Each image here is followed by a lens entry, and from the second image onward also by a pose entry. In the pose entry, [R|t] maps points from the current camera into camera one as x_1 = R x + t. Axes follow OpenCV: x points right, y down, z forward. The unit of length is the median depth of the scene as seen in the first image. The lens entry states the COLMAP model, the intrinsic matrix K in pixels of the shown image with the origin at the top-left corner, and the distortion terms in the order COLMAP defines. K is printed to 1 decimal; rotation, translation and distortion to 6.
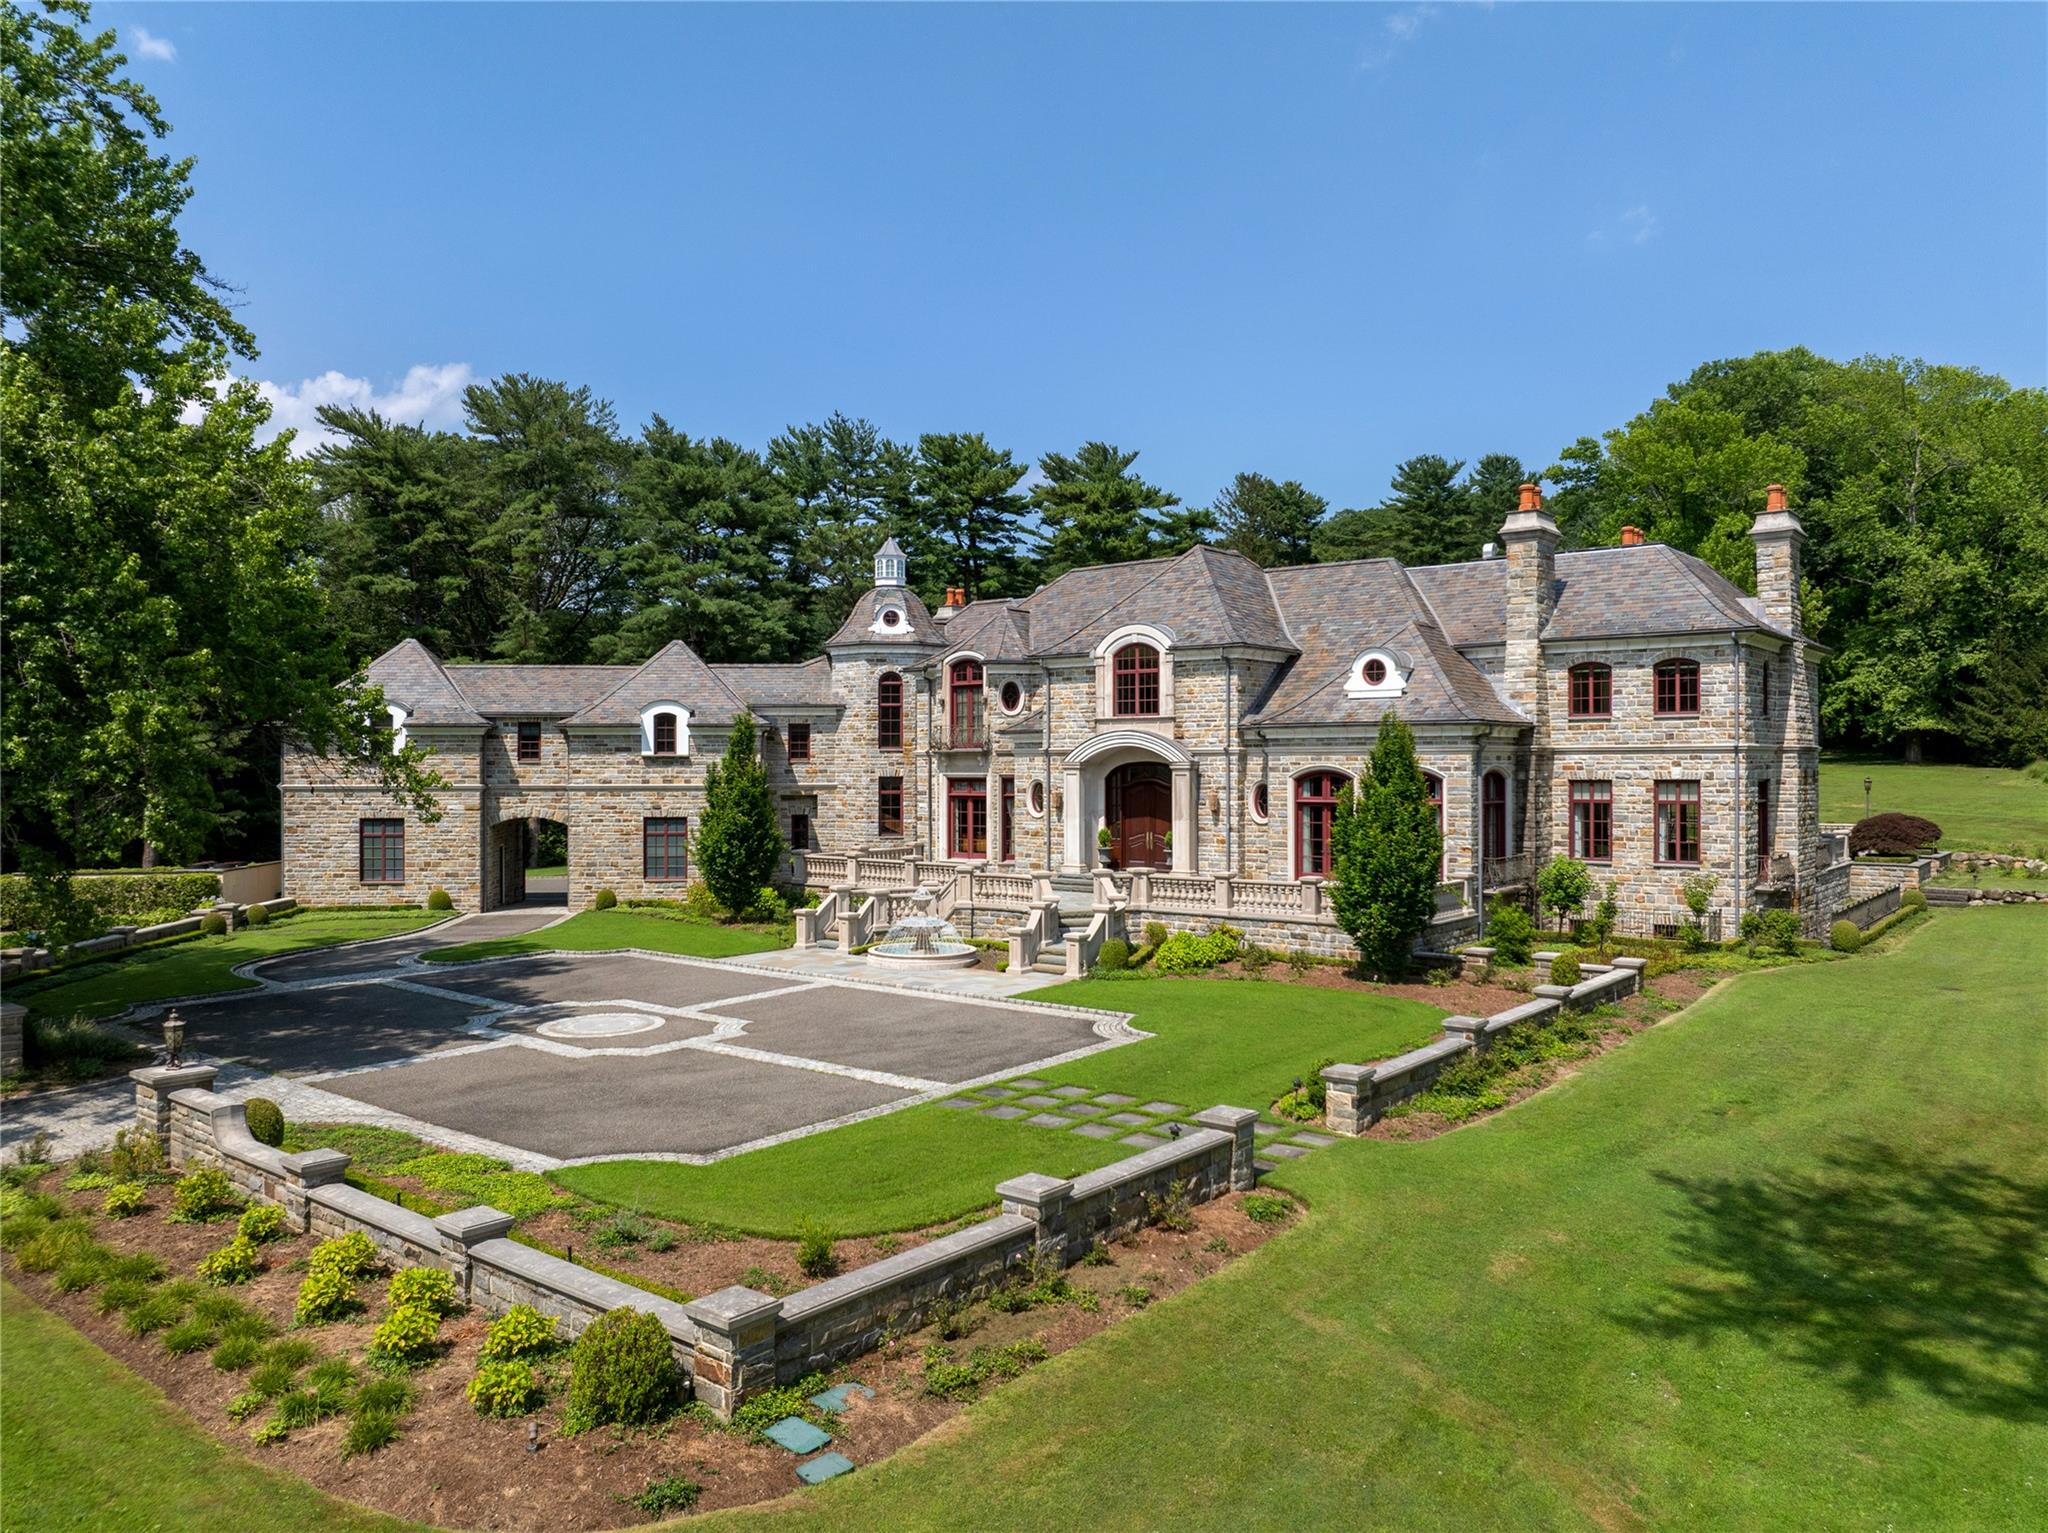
lens RADIAL K [[1446.6, 0, 1024.0], [0, 1446.6, 766.5], [0, 0, 1]] dist [-0.026685, 0.022713]
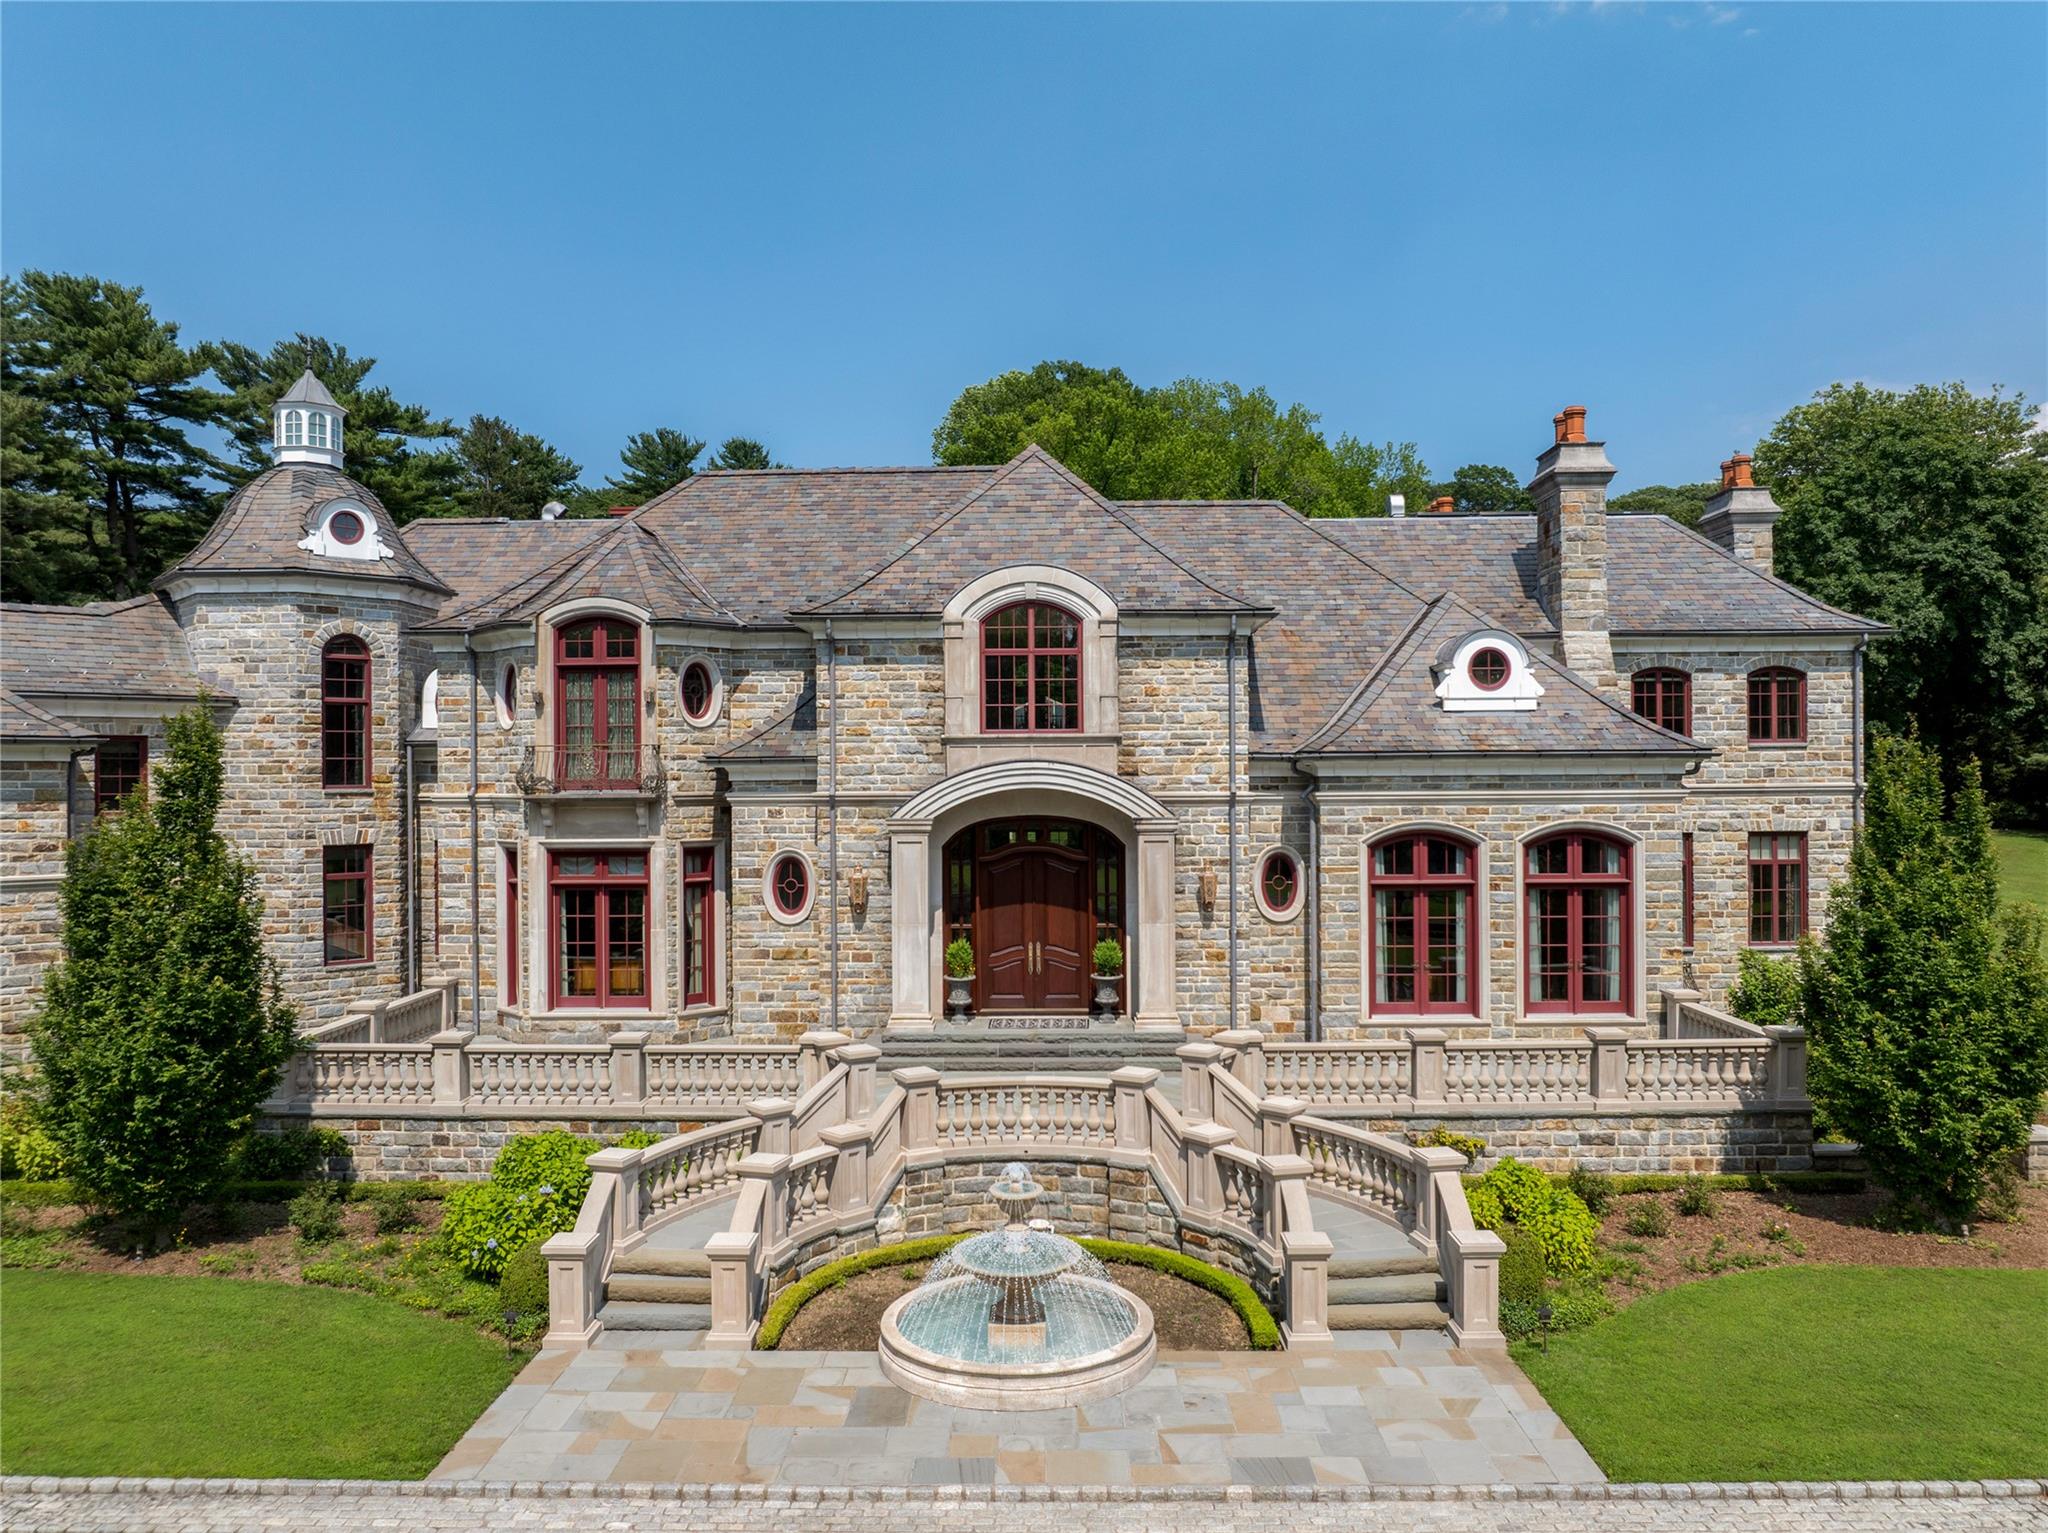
lens RADIAL K [[1446.6, 0, 1024.0], [0, 1446.6, 766.5], [0, 0, 1]] dist [-0.026685, 0.022713]
pose [[0.790115, -0.001319, 0.612957, -0.230227], [0.005855, 0.999968, -0.005396, -0.017042], [-0.612931, 0.007852, 0.790098, 0.502357]]
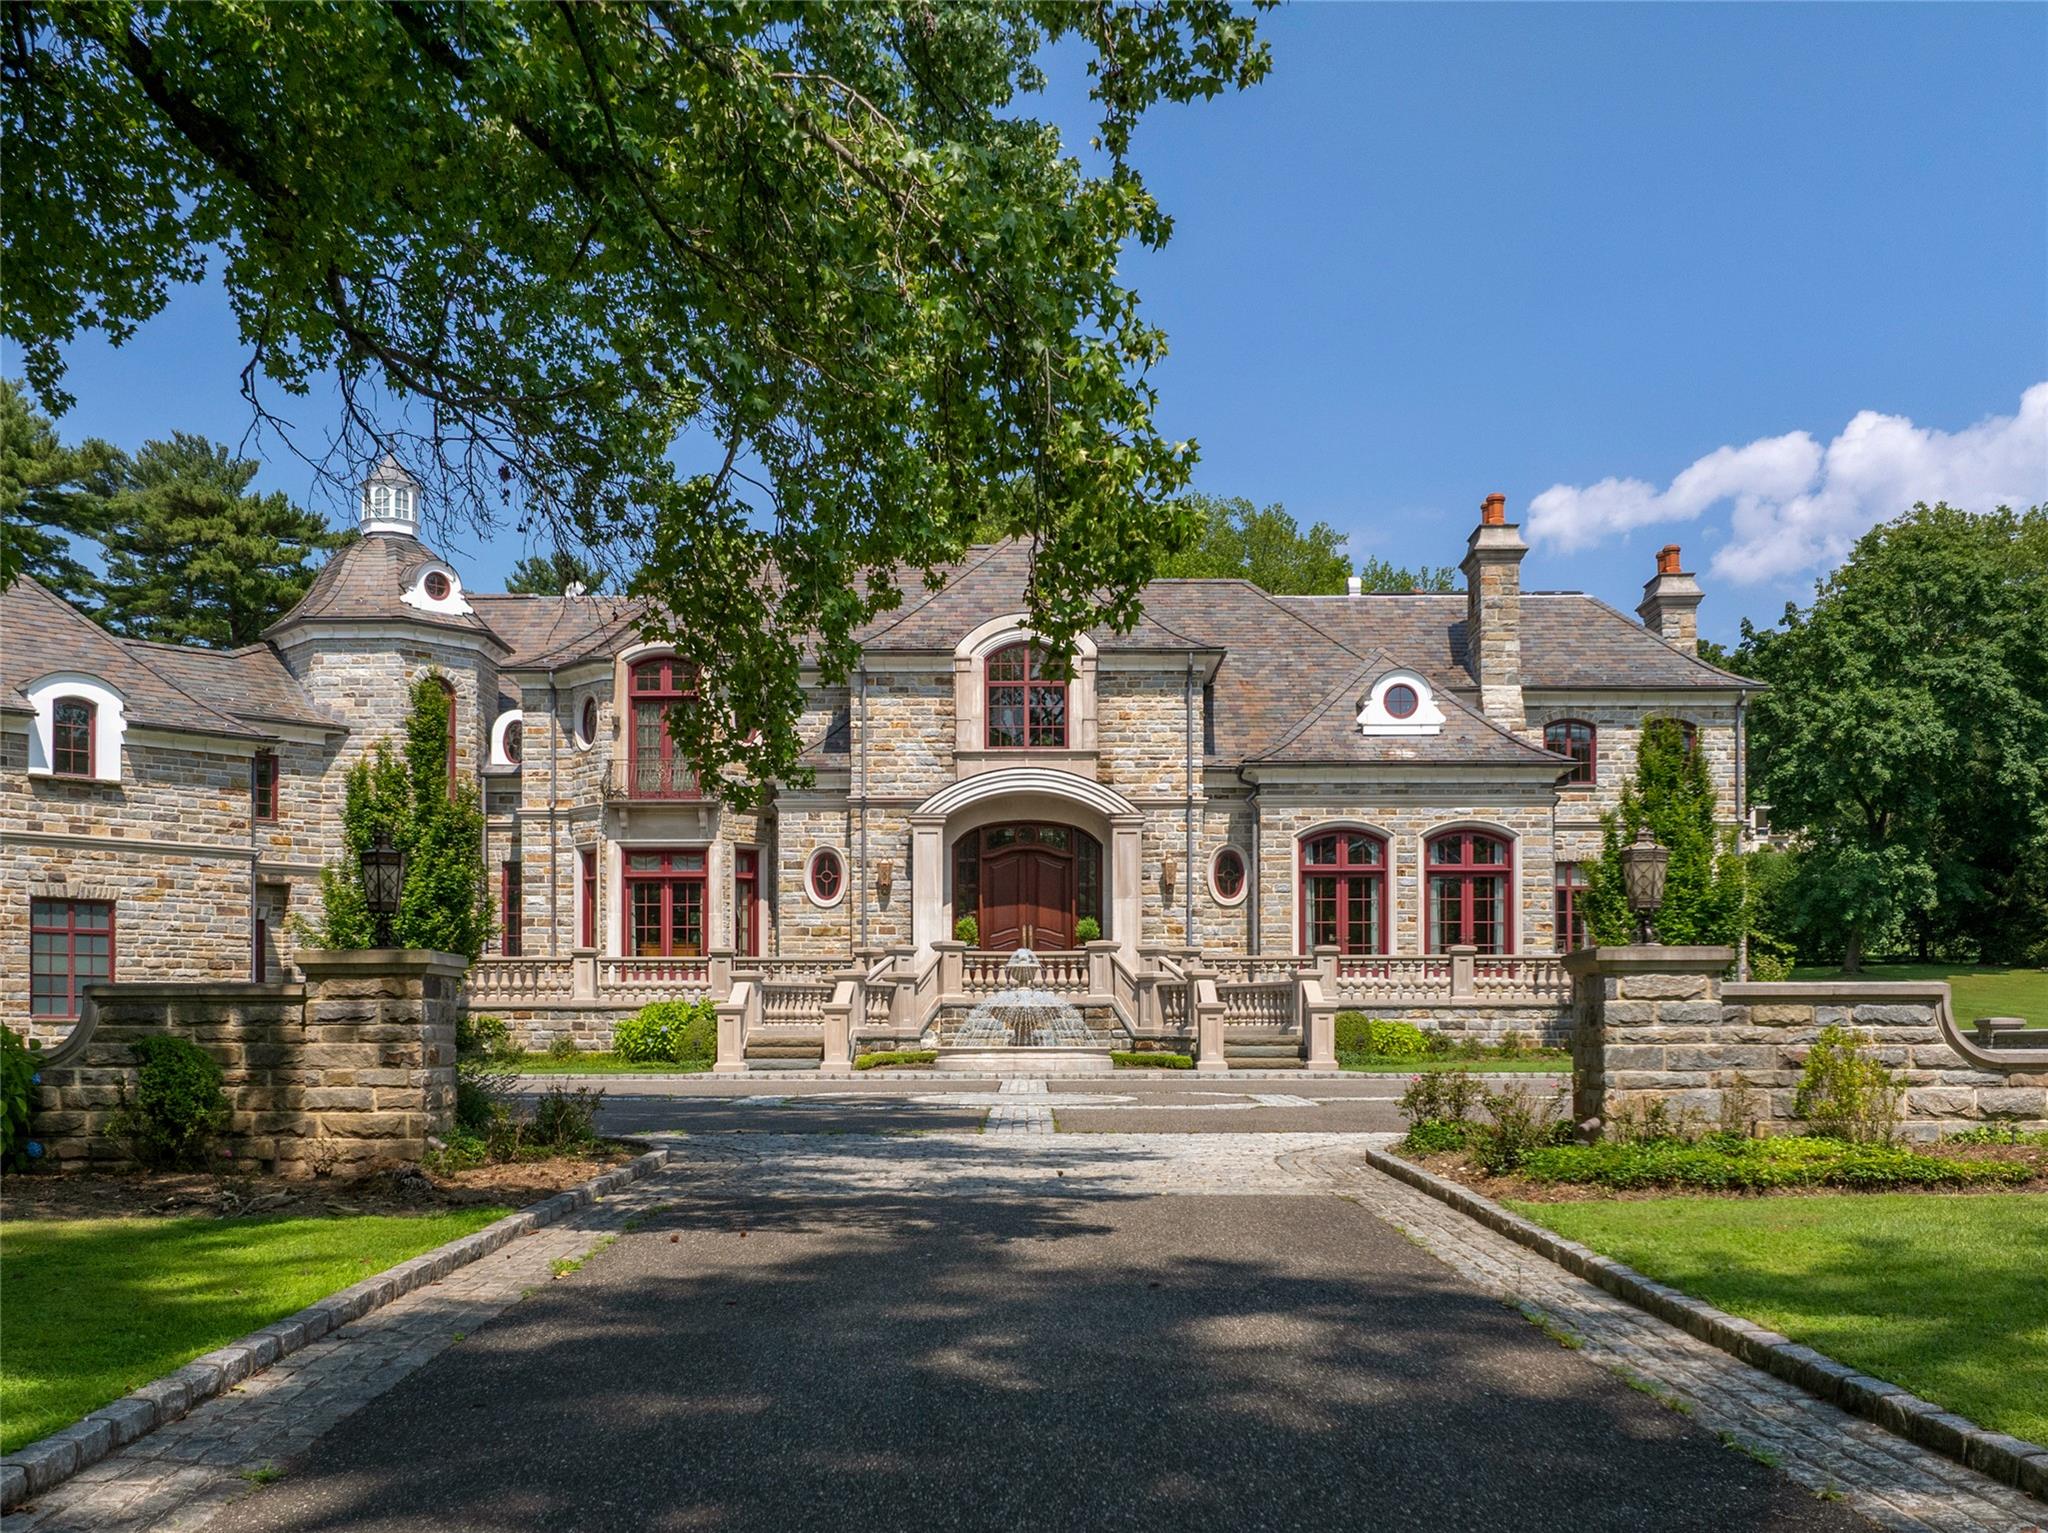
lens RADIAL K [[2007.1, 0, 1010.7], [0, 2007.1, 1002.4], [0, 0, 1]] dist [0.008076, -0.114851]
pose [[0.783149, 0.017457, 0.621589, -0.446498], [-0.000340, 0.999618, -0.027646, 0.095594], [-0.621834, 0.021439, 0.782855, 0.244906]]
